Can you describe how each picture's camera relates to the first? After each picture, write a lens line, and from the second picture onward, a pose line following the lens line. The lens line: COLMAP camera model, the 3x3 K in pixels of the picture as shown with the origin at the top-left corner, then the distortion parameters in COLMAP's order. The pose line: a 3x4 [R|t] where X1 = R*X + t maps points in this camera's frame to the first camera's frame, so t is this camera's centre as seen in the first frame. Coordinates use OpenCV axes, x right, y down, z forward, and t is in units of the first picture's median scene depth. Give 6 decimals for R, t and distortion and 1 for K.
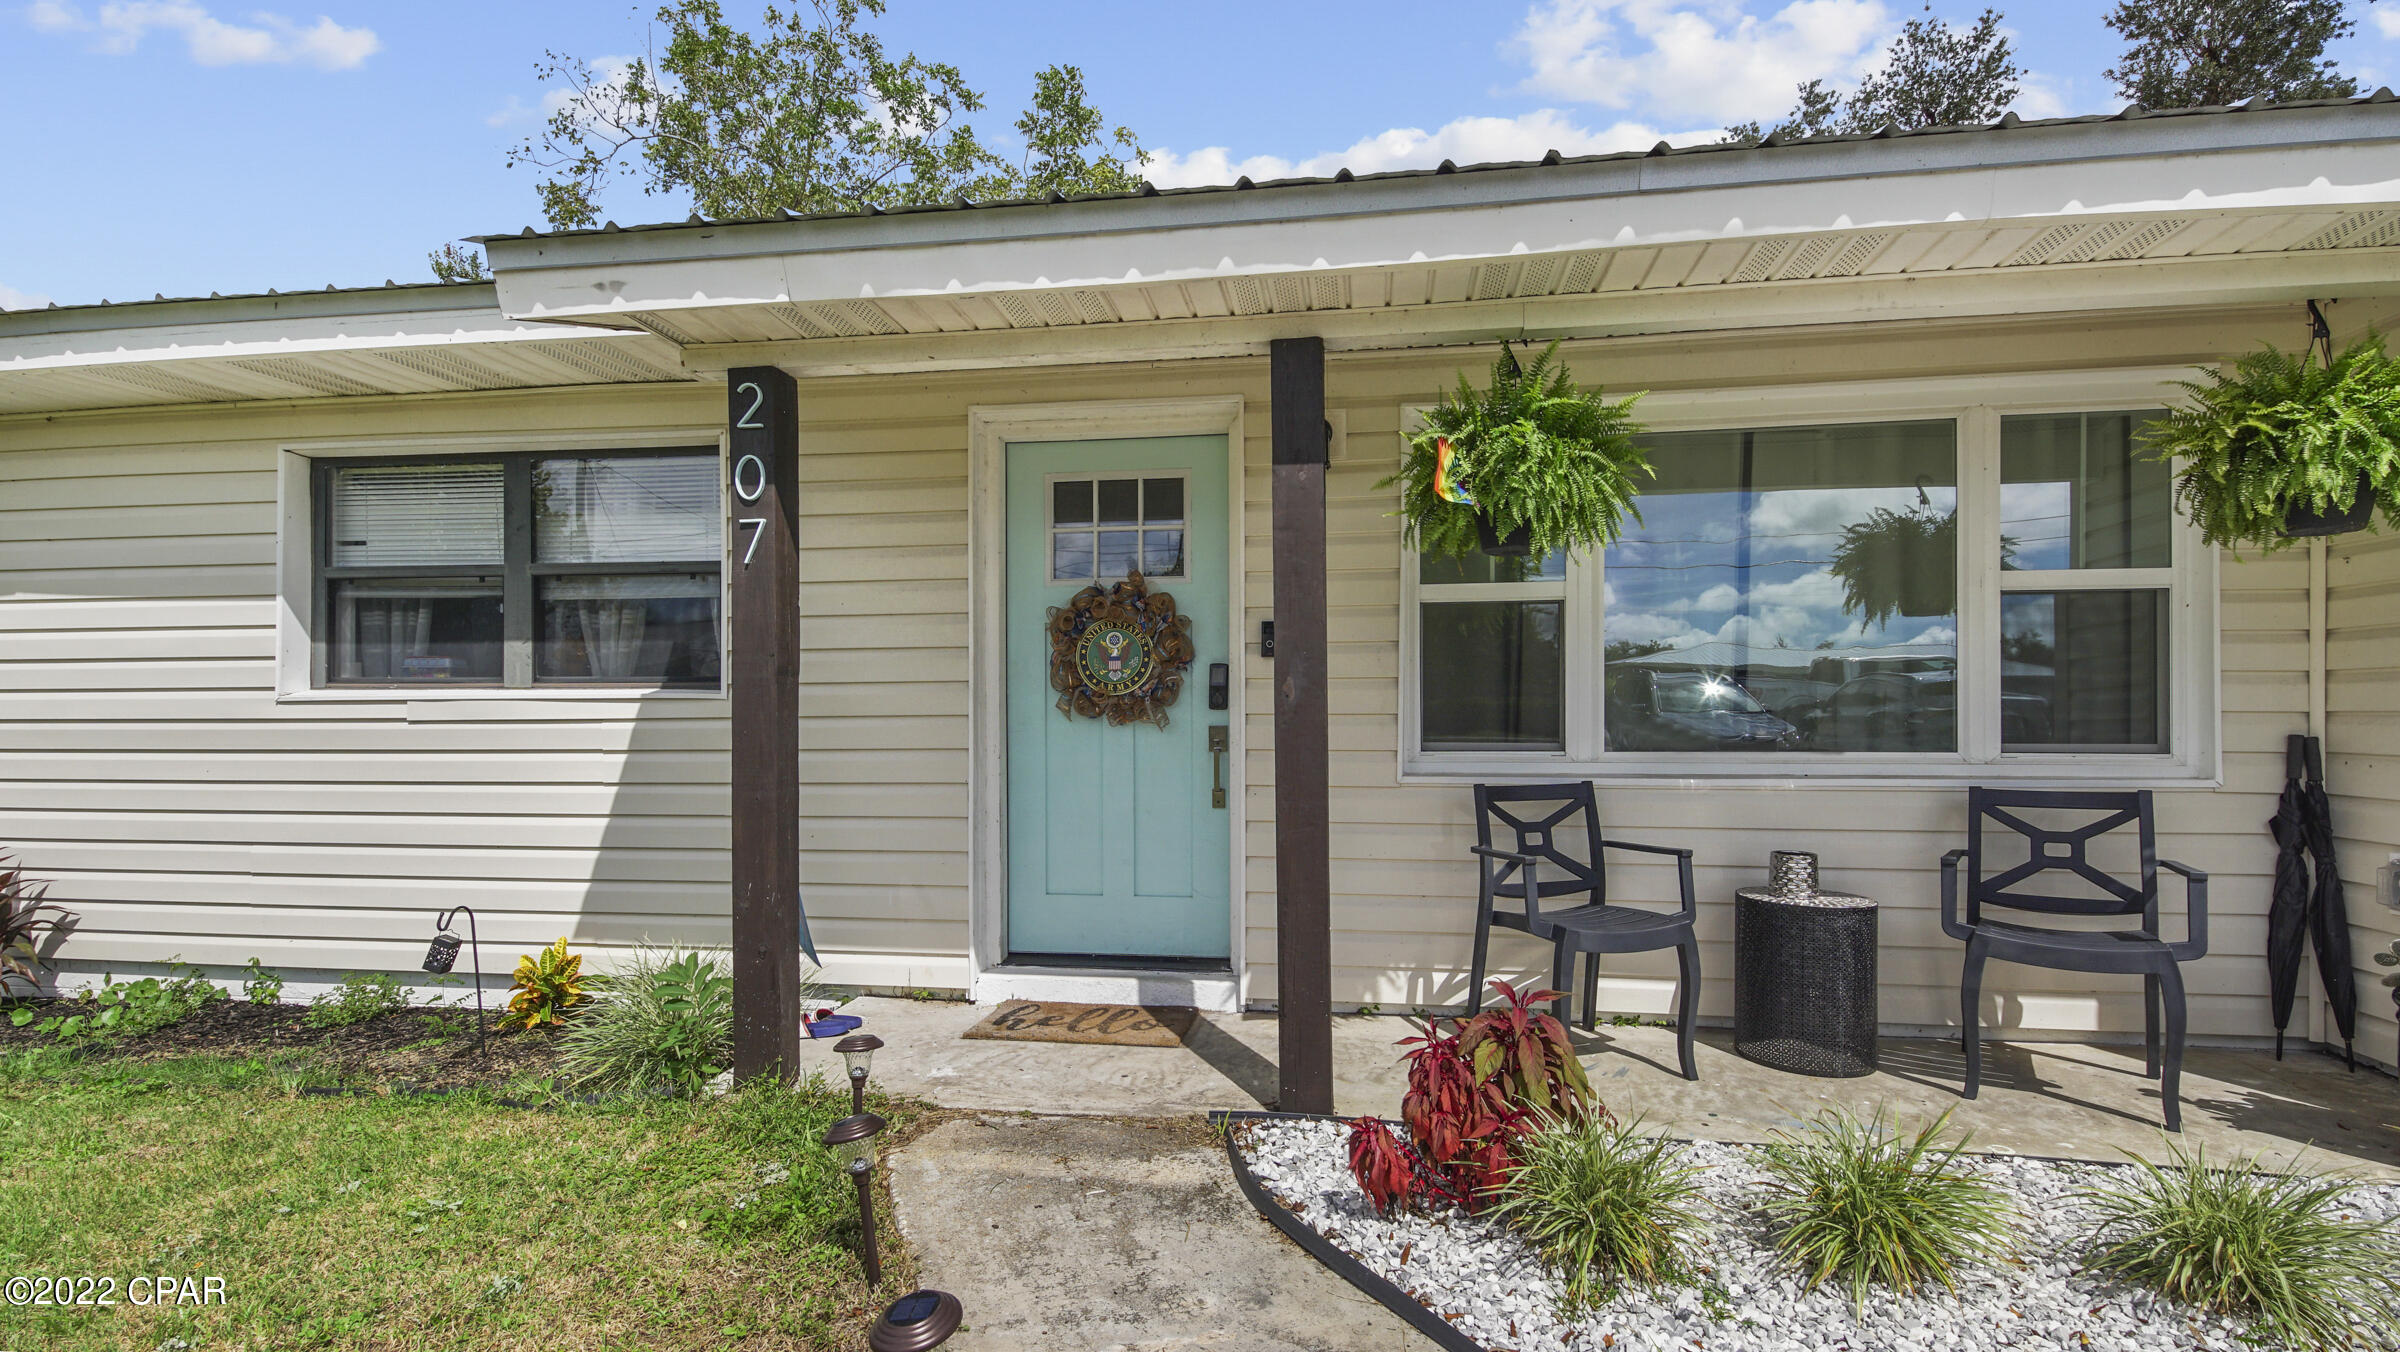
lens RADIAL K [[1250.0, 0, 1200.5], [0, 1250.0, 673.1], [0, 0, 1]] dist [0.028371, -0.003808]
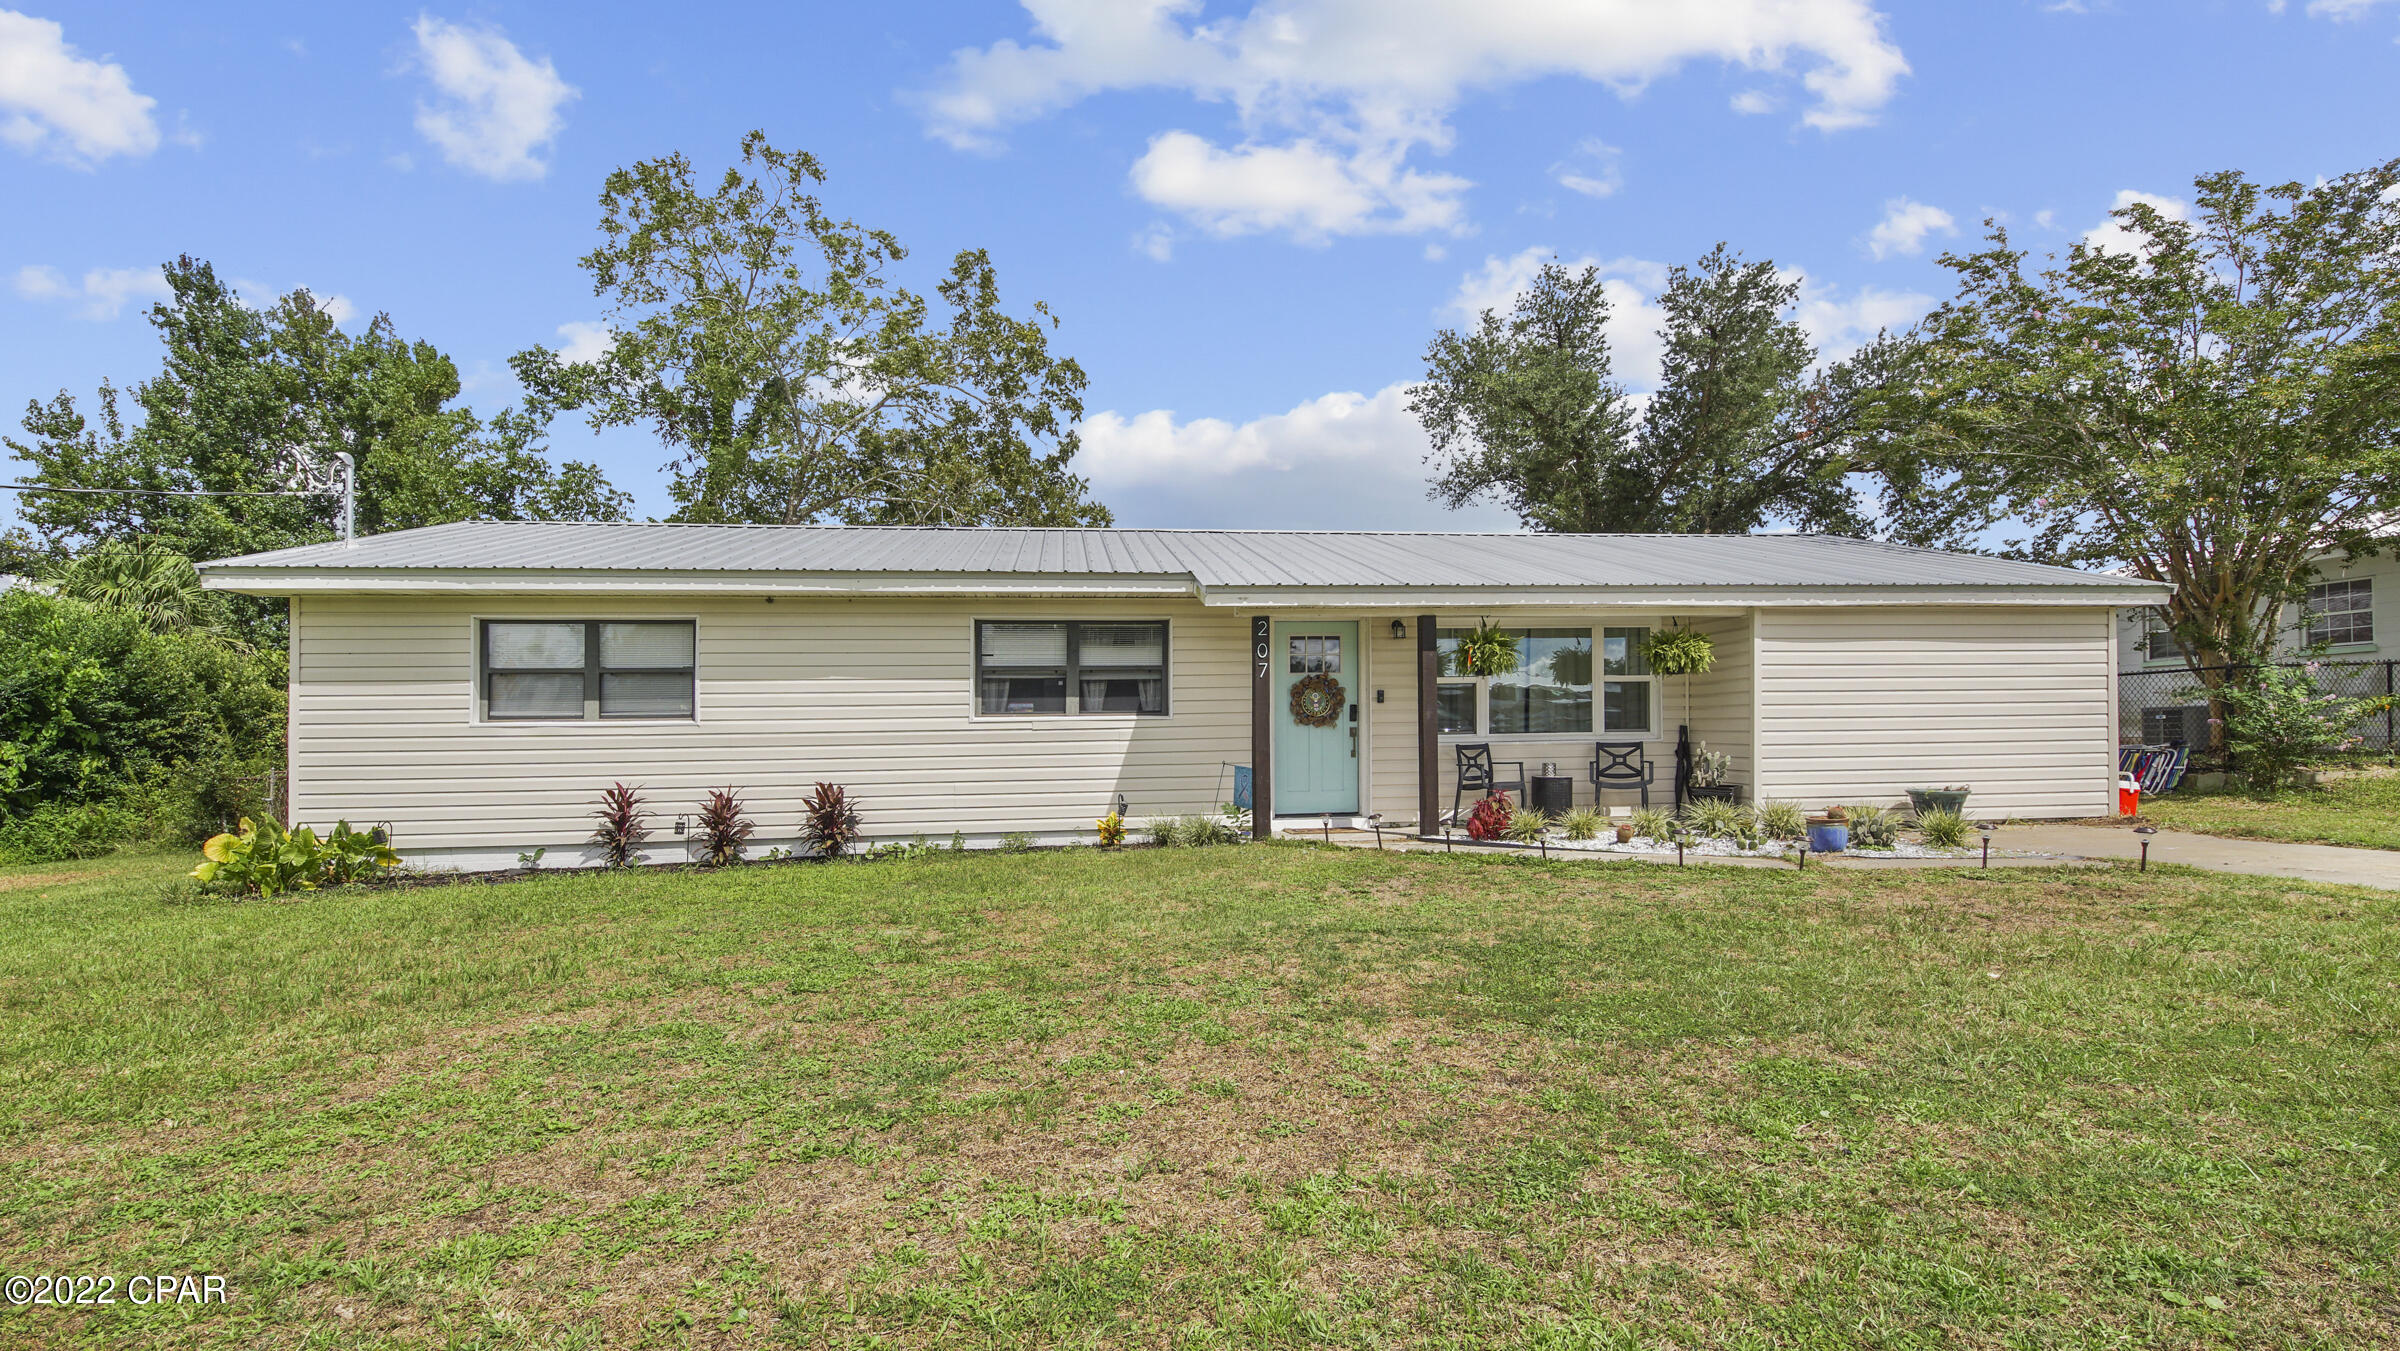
lens RADIAL K [[1250.0, 0, 1203.2], [0, 1250.0, 686.7], [0, 0, 1]] dist [0.028371, -0.003808]
pose [[0.966894, -0.003851, 0.255151, -1.001815], [0.004304, 0.999990, -0.001216, -0.044809], [-0.255144, 0.002274, 0.966900, -1.564470]]
